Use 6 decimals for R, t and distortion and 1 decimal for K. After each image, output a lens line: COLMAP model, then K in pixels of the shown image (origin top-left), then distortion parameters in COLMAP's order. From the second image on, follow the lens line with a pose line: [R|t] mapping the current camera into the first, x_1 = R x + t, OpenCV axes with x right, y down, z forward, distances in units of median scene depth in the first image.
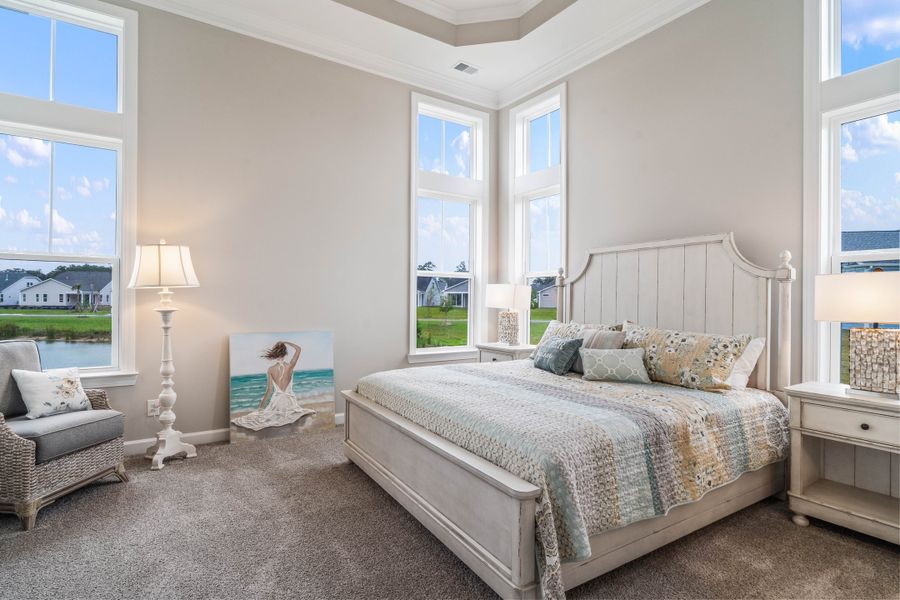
lens RADIAL K [[461.0, 0, 431.6], [0, 461.0, 298.2], [0, 0, 1]] dist [-0.002031, -0.000647]
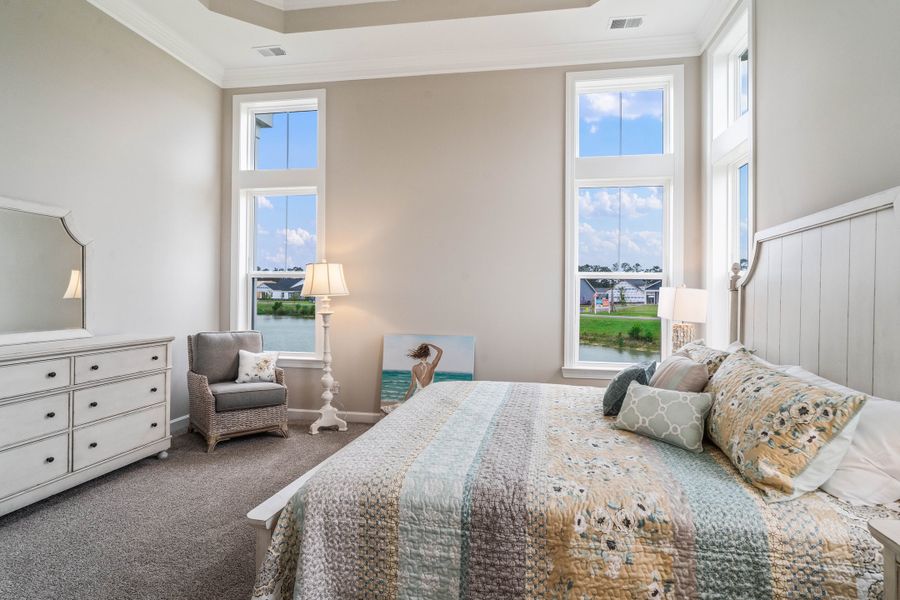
lens RADIAL K [[461.0, 0, 447.3], [0, 461.0, 294.7], [0, 0, 1]] dist [-0.002031, -0.000647]
pose [[0.741211, -0.002167, -0.671269, 0.565012], [-0.002253, 0.999981, -0.005716, -0.019656], [0.671269, 0.005749, 0.741192, 0.275340]]
